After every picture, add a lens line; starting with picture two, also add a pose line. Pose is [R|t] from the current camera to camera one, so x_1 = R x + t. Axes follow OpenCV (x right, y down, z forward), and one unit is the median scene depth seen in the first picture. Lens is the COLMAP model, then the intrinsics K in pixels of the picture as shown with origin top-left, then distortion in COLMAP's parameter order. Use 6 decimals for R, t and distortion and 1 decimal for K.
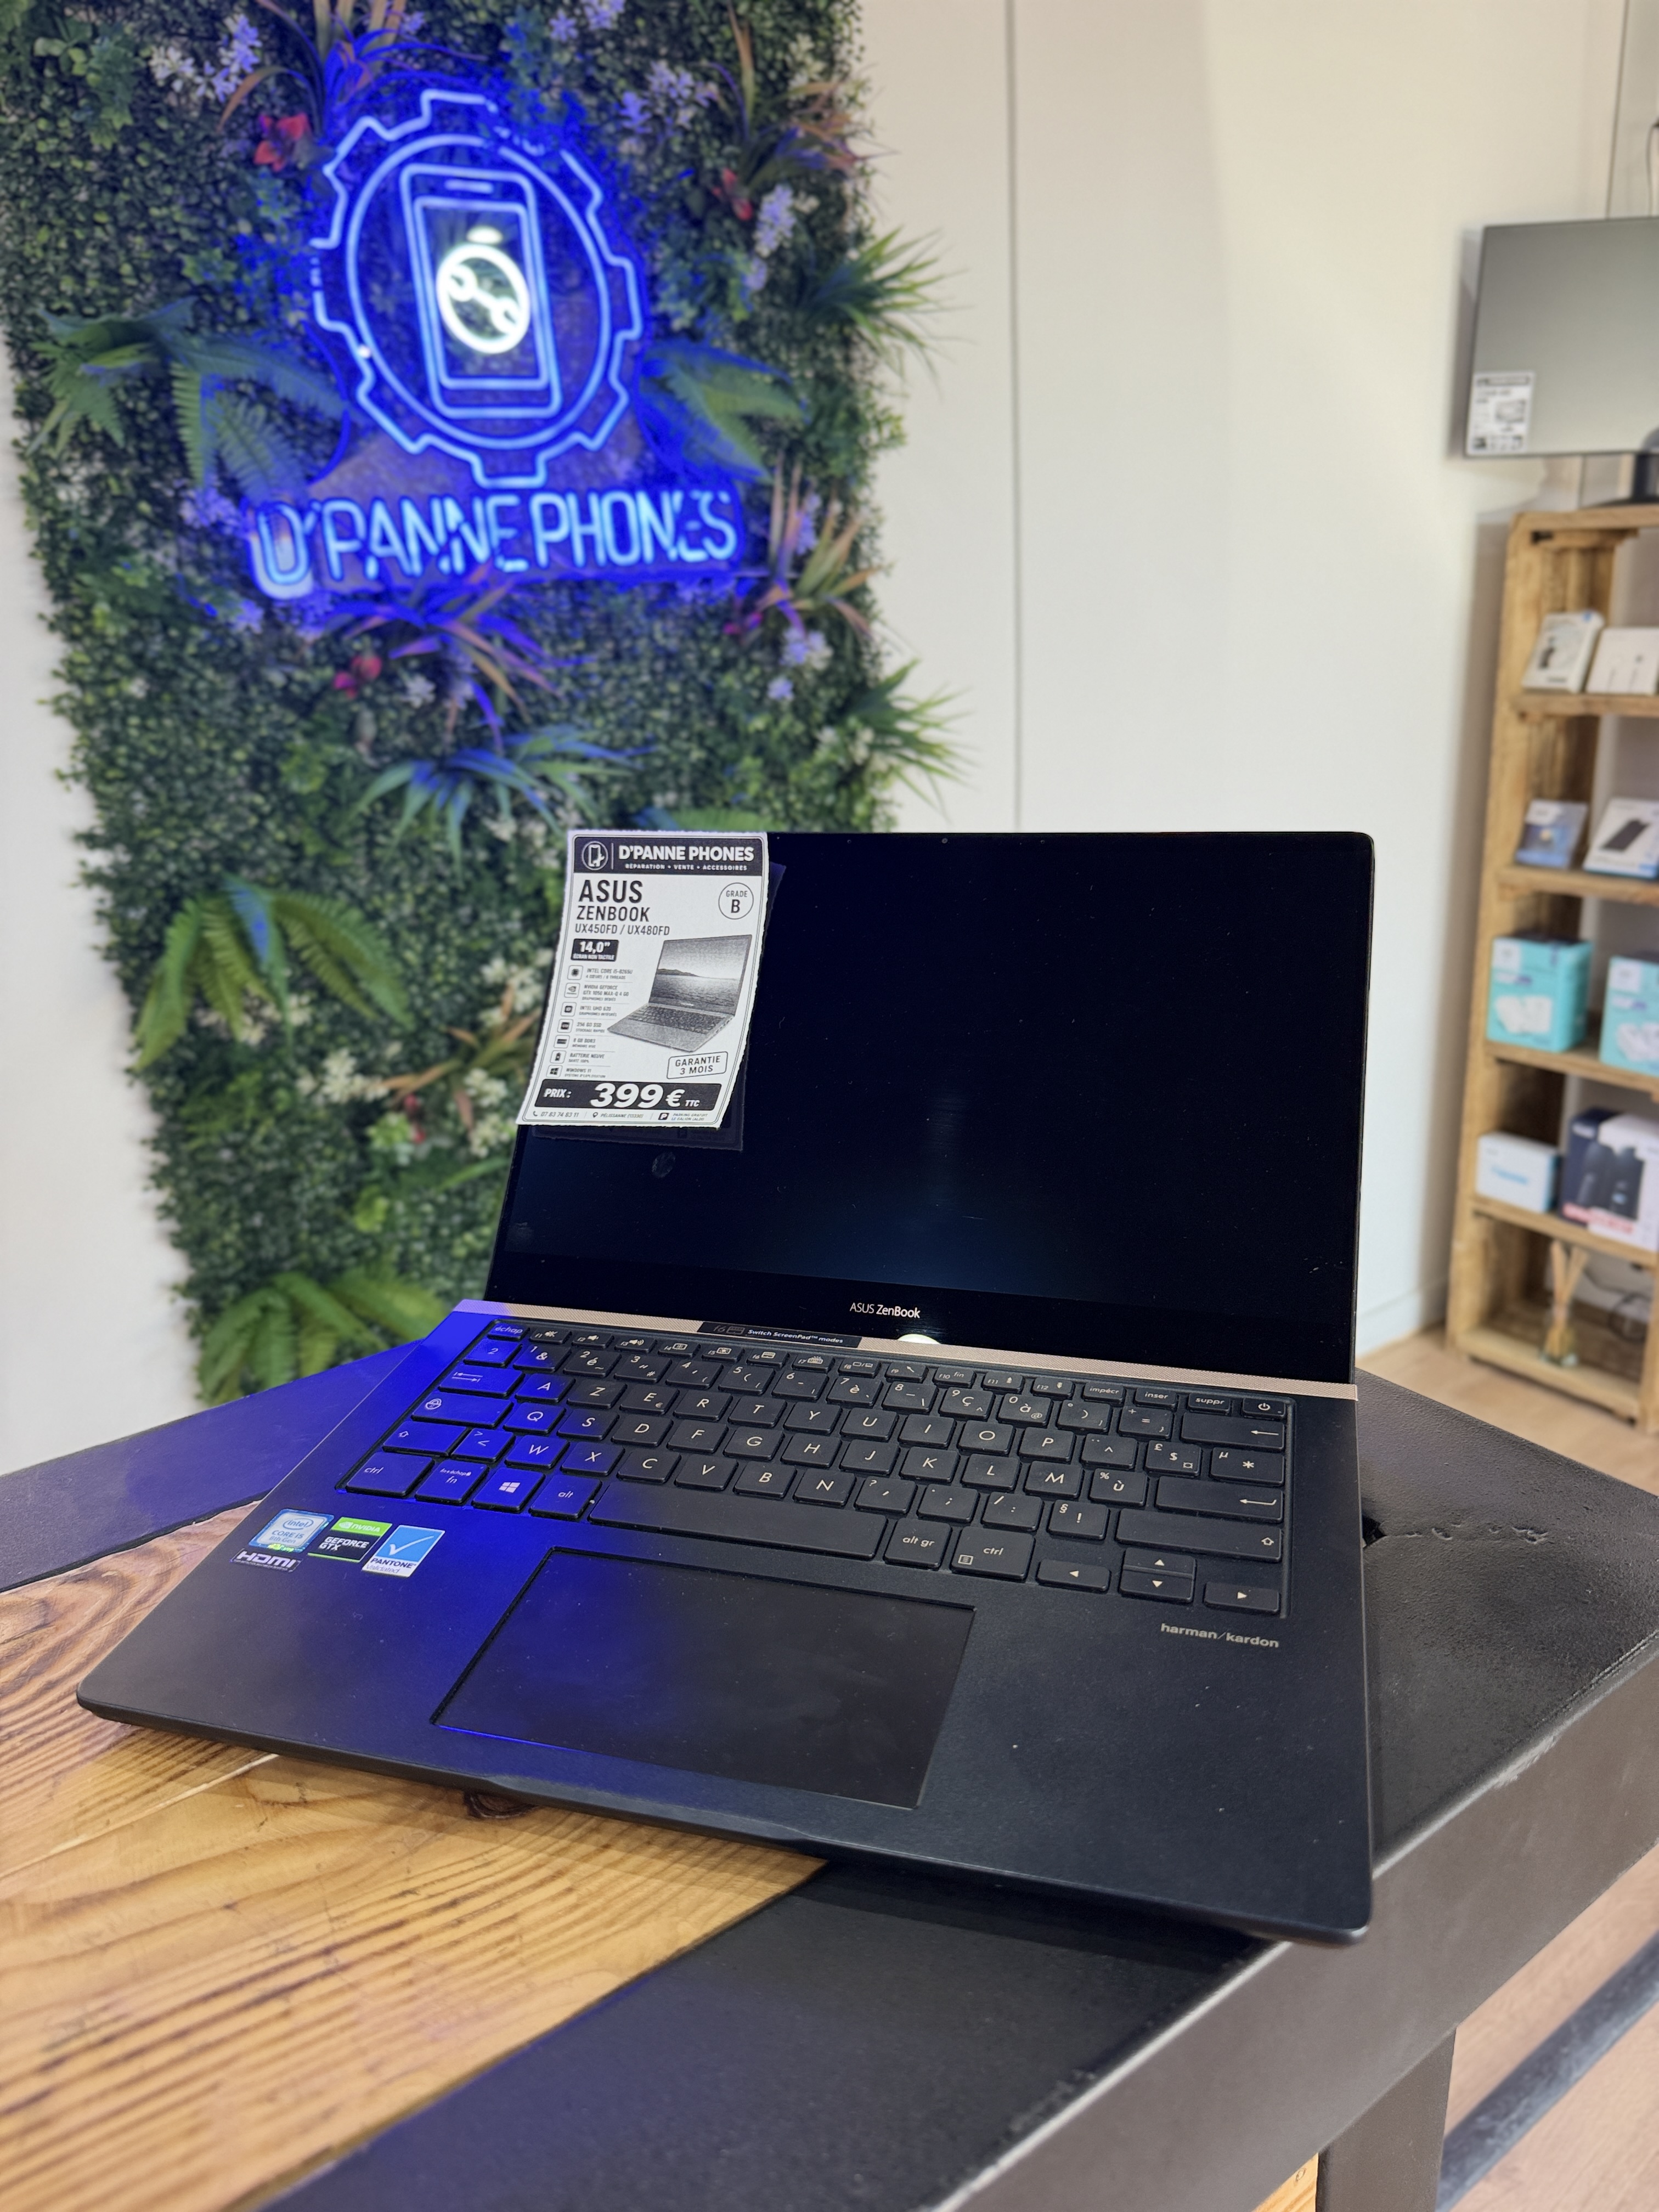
lens RADIAL K [[1588.4, 0, 831.9], [0, 1588.4, 1103.9], [0, 0, 1]] dist [-0.015420, 0.002448]
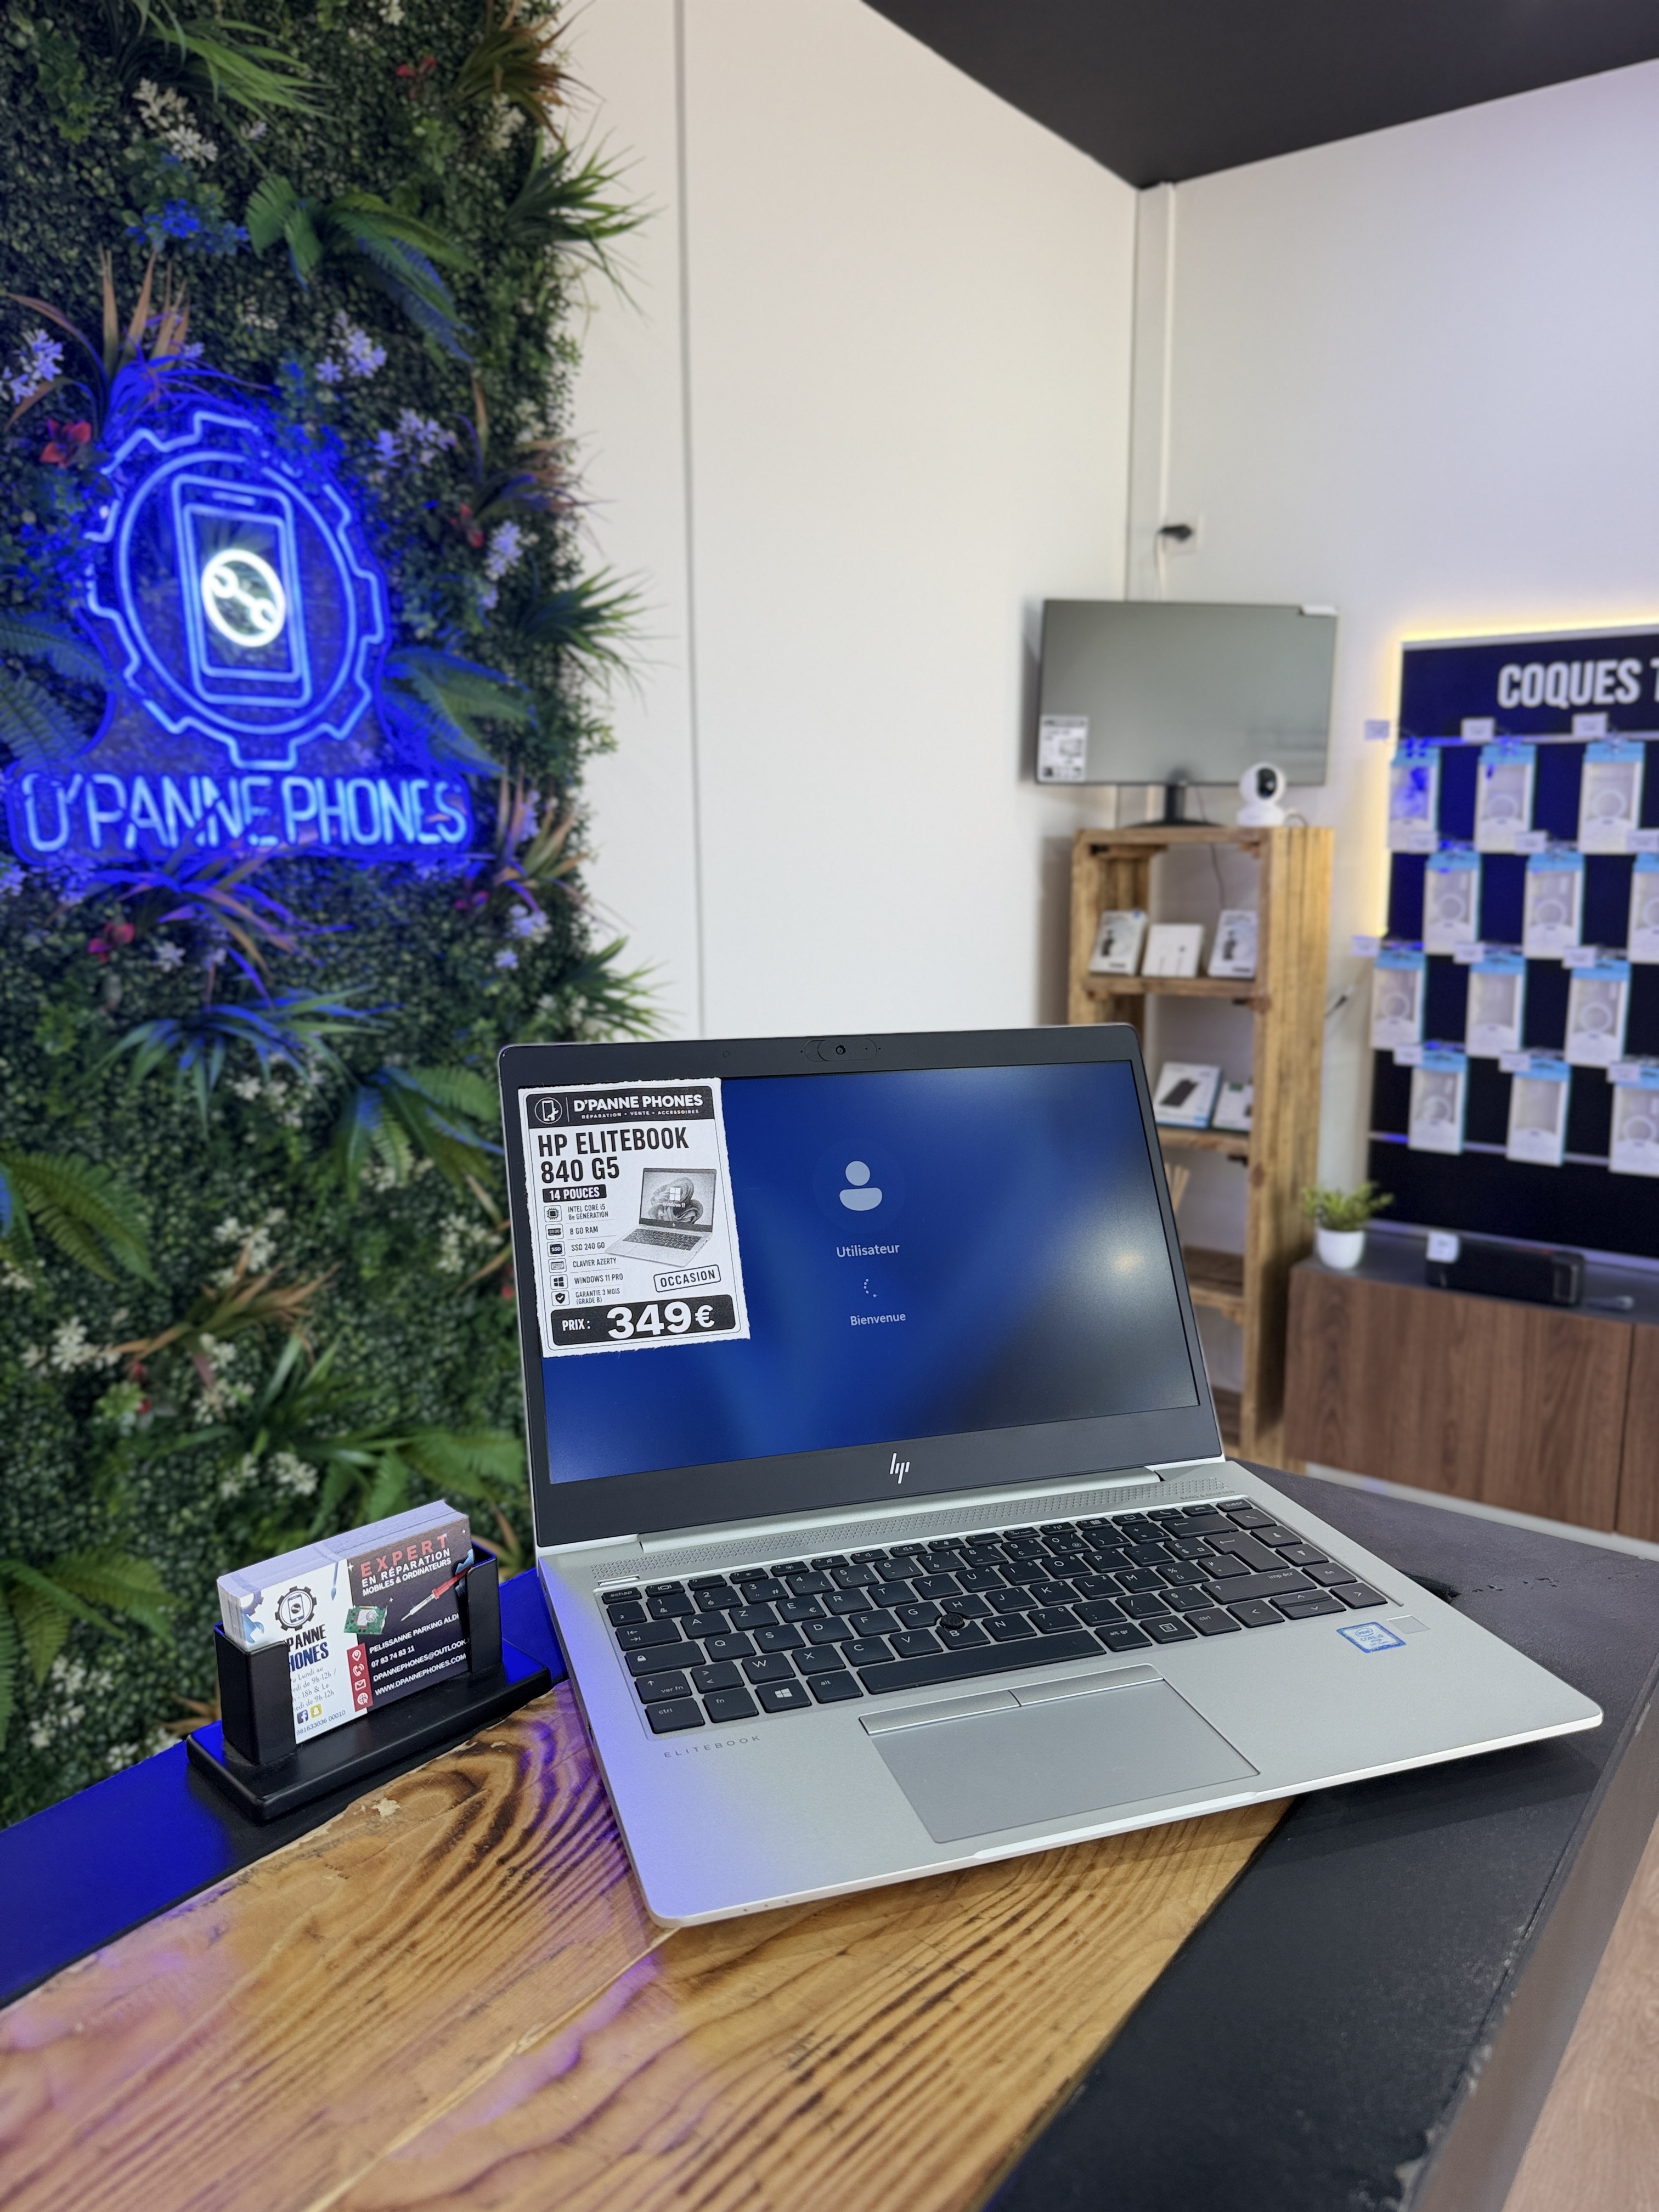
lens RADIAL K [[1571.8, 0, 828.6], [0, 1571.8, 1109.8], [0, 0, 1]] dist [-0.003619, -0.006417]
pose [[0.957372, -0.008302, 0.288739, -0.153260], [0.054084, 0.987062, -0.150943, 0.009739], [-0.283750, 0.160125, 0.945434, -0.051931]]
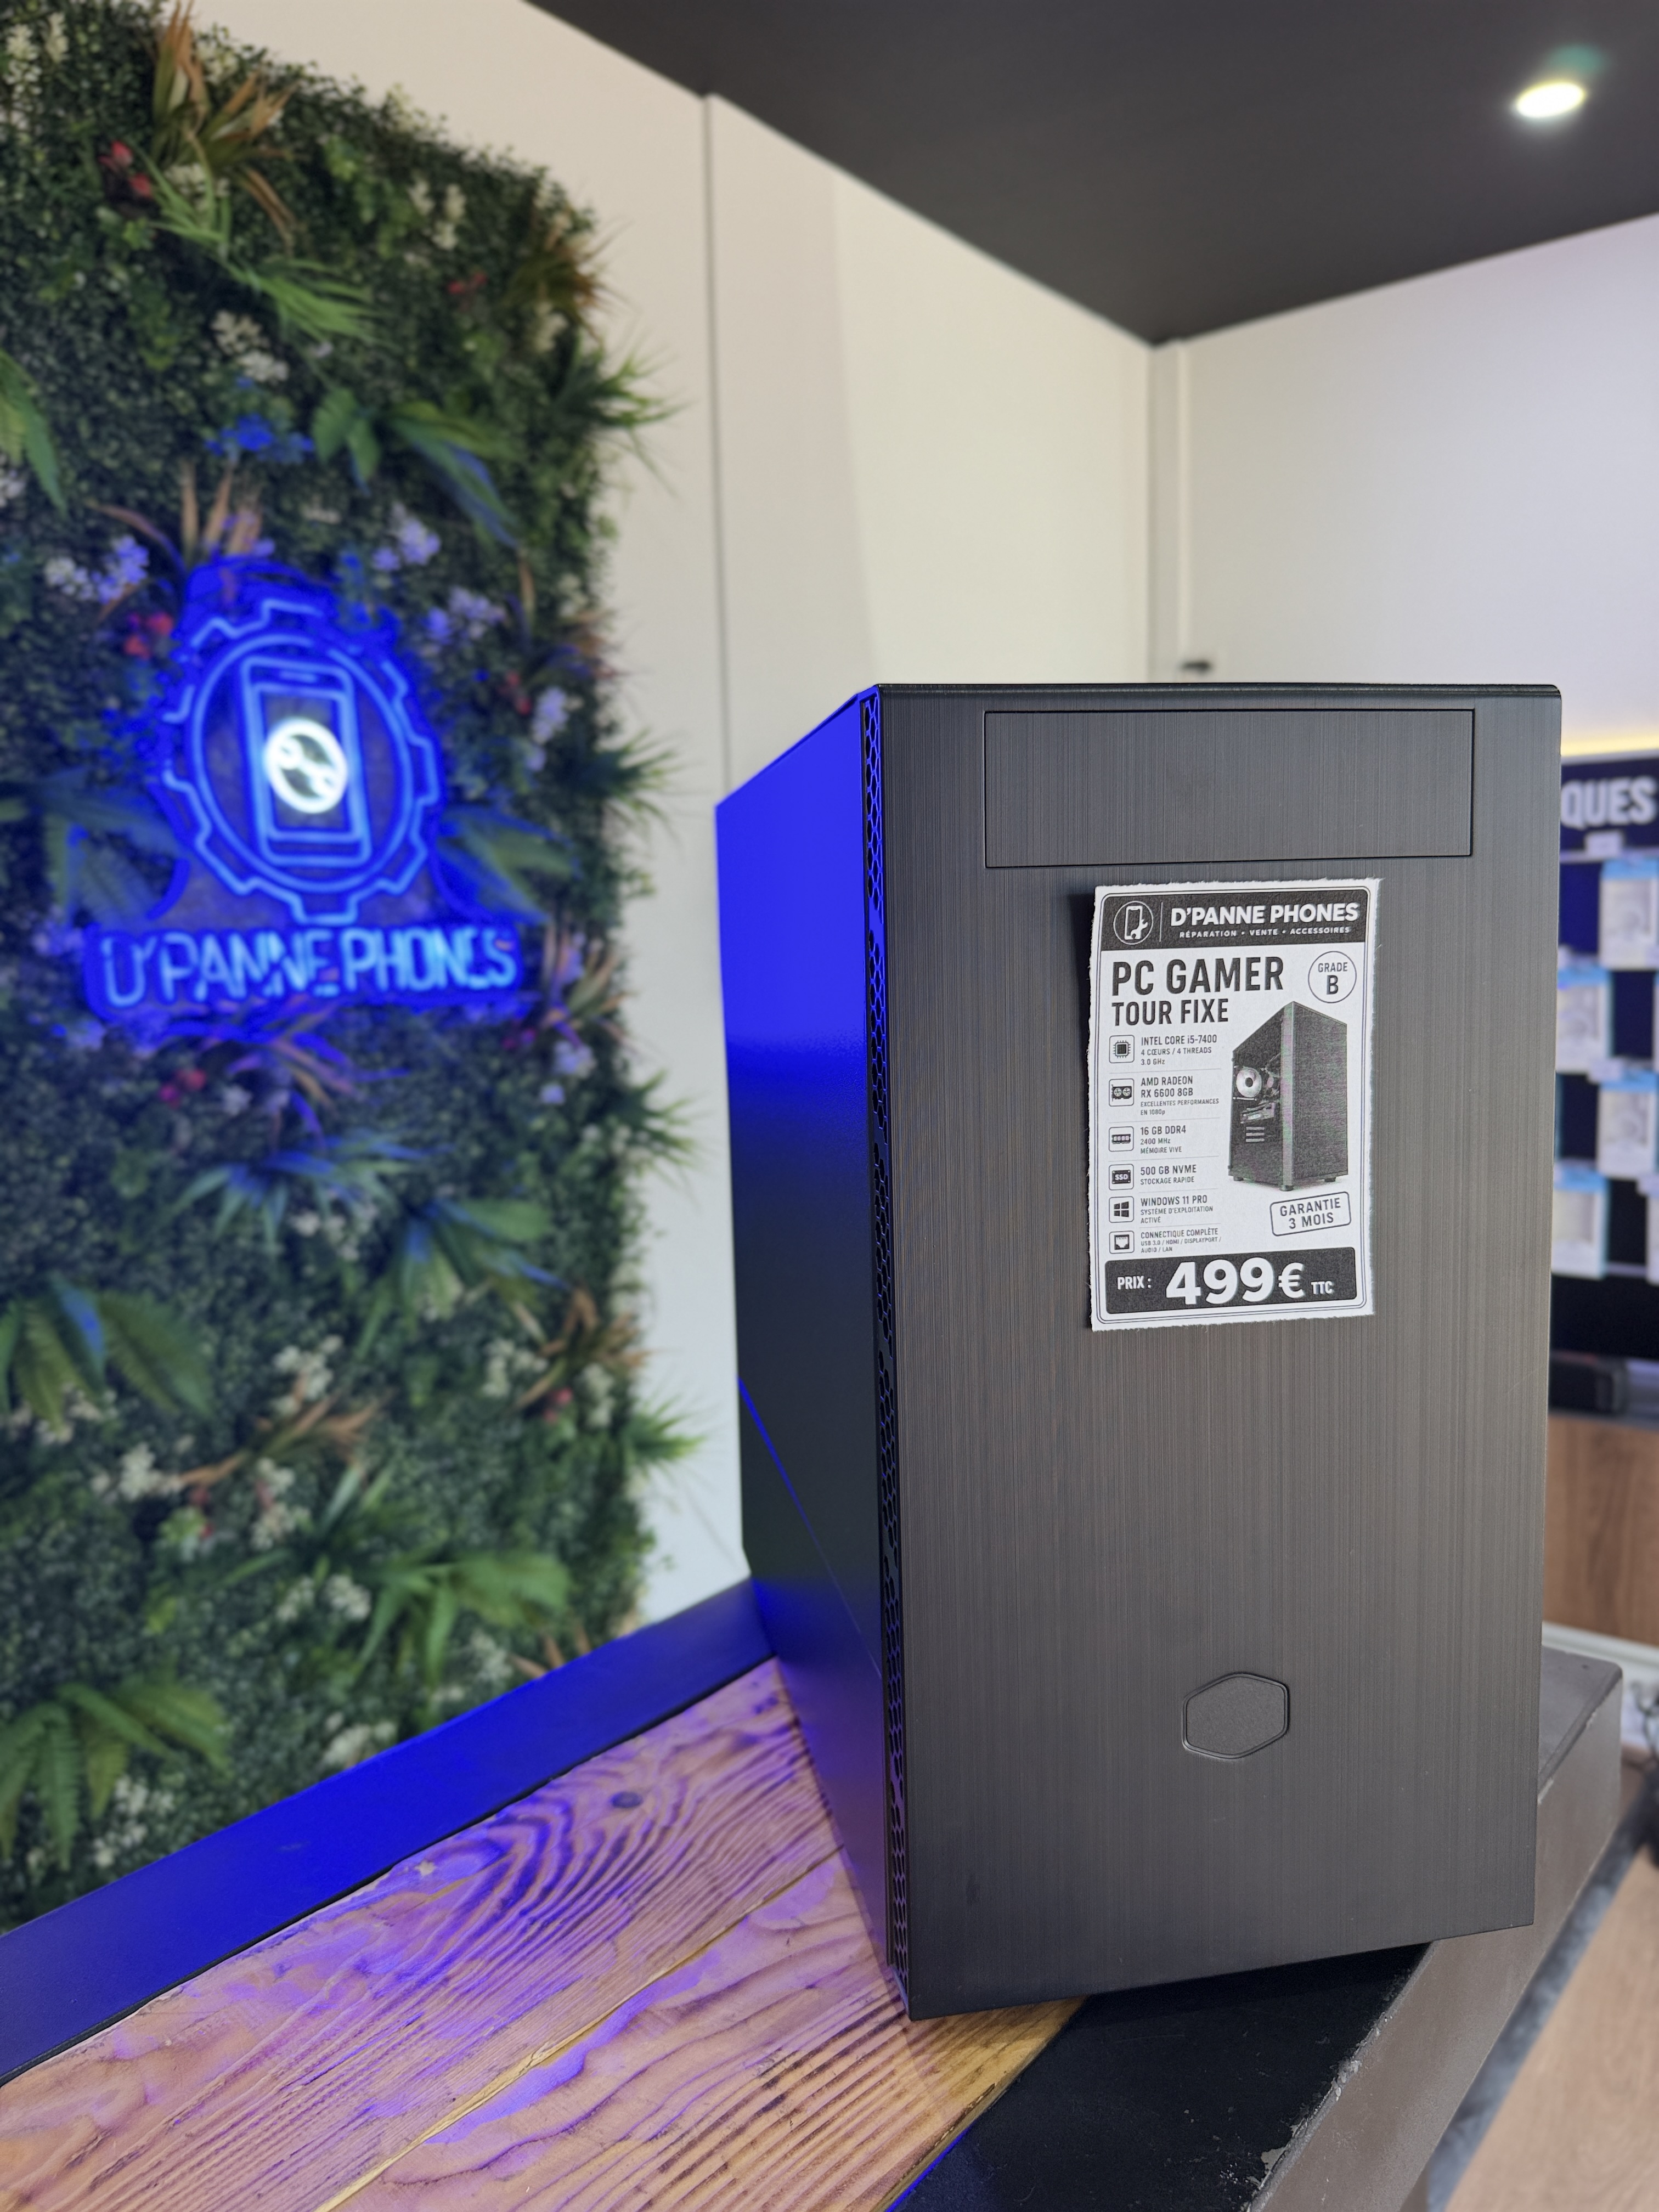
lens RADIAL K [[1583.9, 0, 831.2], [0, 1583.9, 1113.5], [0, 0, 1]] dist [-0.008618, -0.005610]
pose [[0.966301, -0.004315, 0.257379, -0.151286], [0.063557, 0.972903, -0.222306, 0.012205], [-0.249445, 0.231173, 0.940392, -0.110205]]
